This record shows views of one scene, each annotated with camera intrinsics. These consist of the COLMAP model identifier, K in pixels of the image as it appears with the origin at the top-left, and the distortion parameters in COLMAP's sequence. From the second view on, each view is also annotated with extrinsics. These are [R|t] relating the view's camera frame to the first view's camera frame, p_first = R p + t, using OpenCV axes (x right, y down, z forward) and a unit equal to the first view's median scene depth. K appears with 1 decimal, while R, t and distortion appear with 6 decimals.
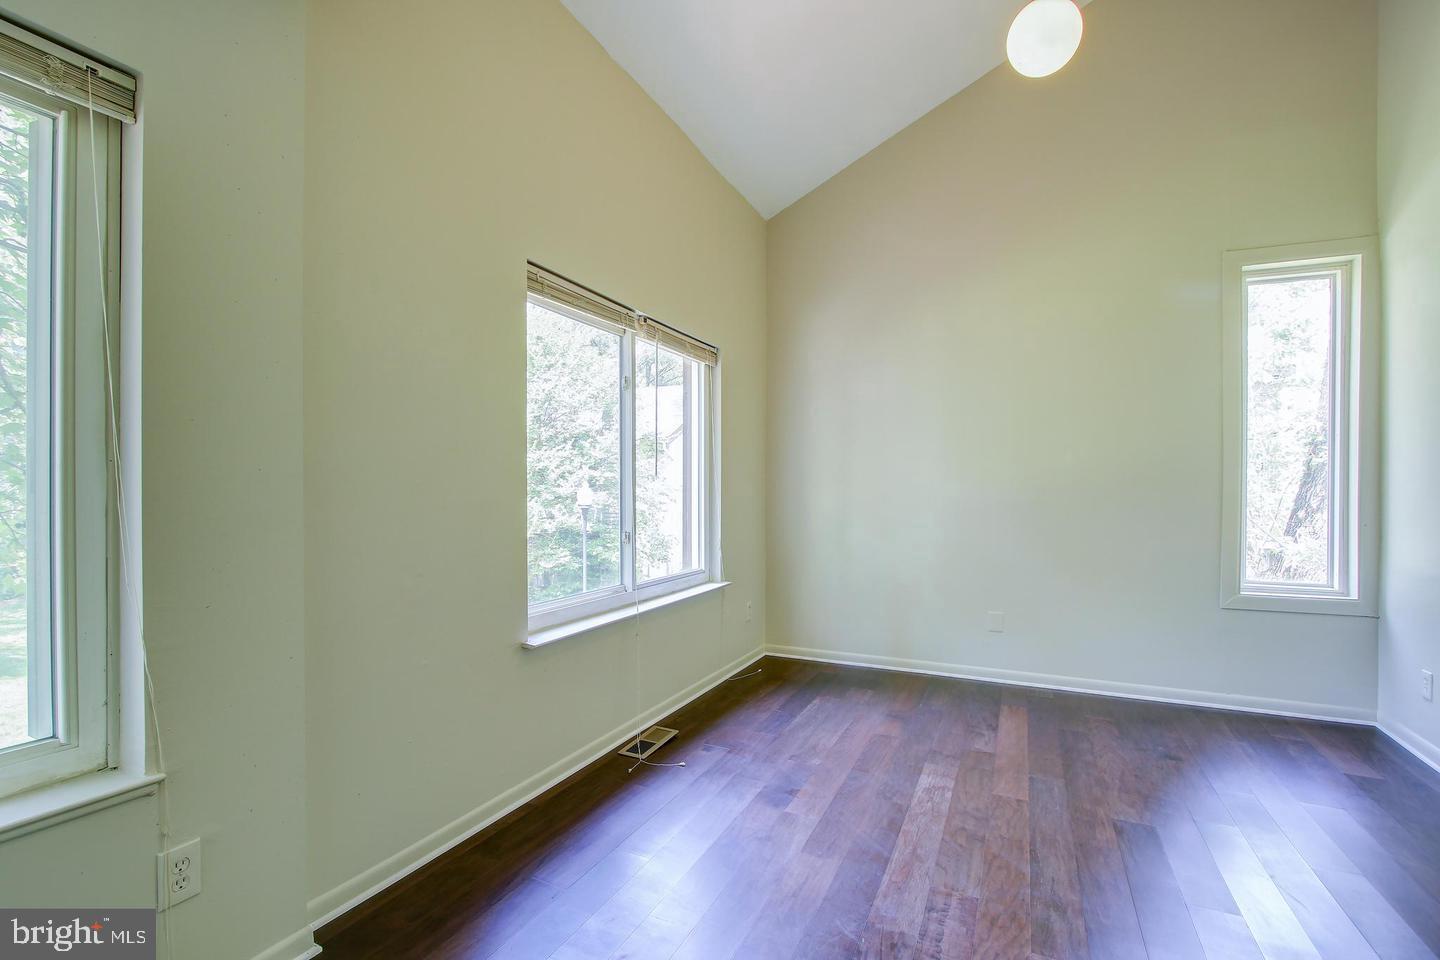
lens RADIAL K [[639.7, 0, 681.9], [0, 639.7, 491.7], [0, 0, 1]] dist [-0.019095, 0.000126]
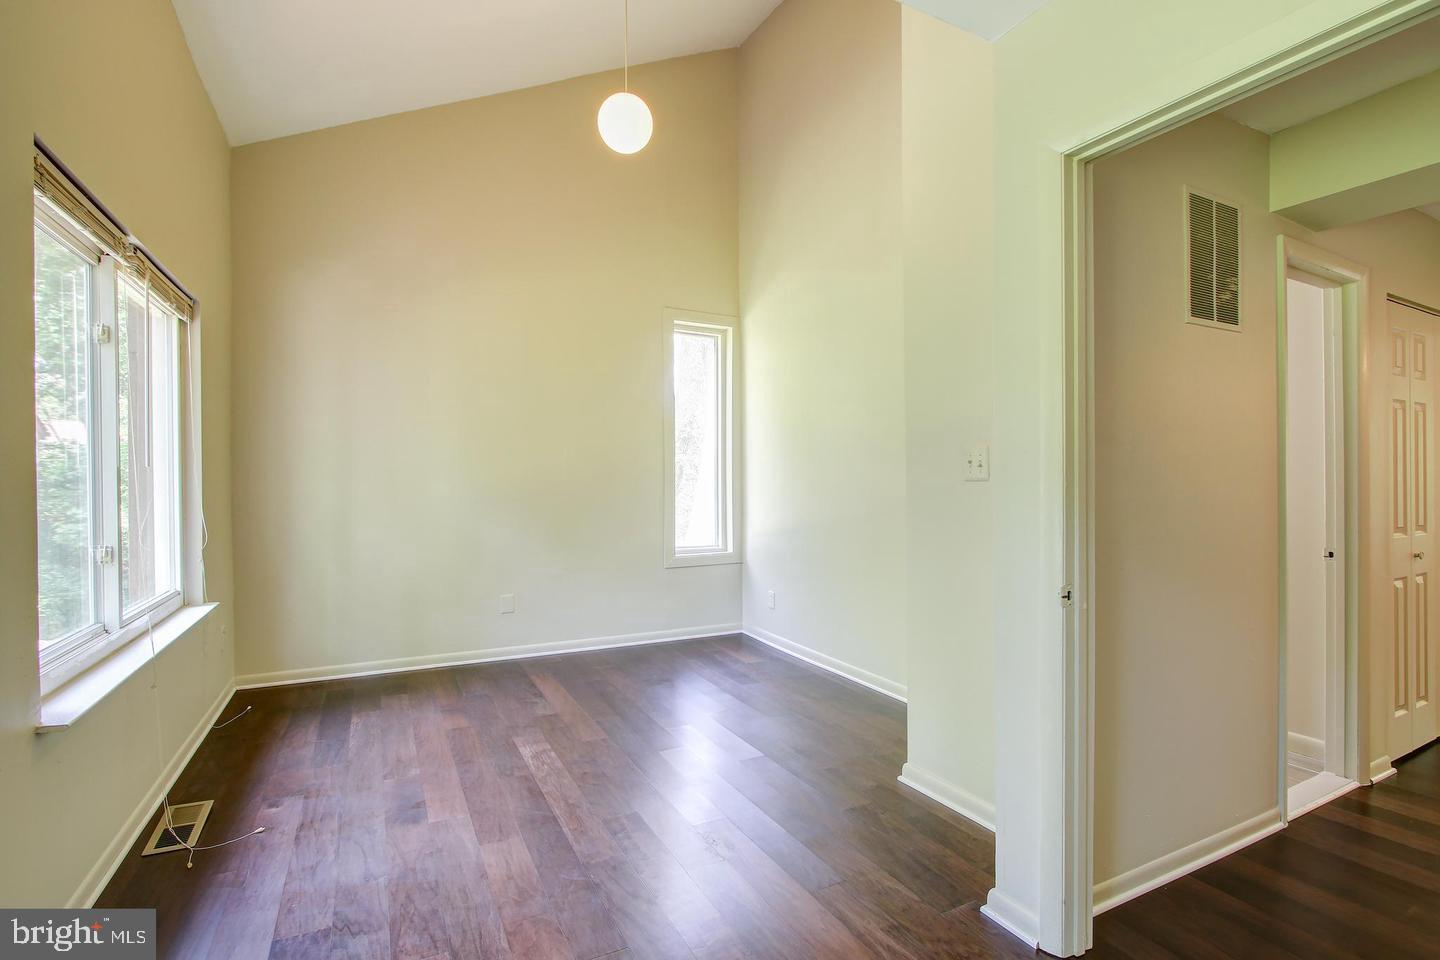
lens RADIAL K [[667.2, 0, 705.5], [0, 667.2, 483.0], [0, 0, 1]] dist [-0.015764, 0.000649]
pose [[0.618801, -0.008388, 0.785503, -0.262738], [0.007252, 0.999961, 0.004965, -0.007183], [-0.785514, 0.002624, 0.618838, 0.041933]]
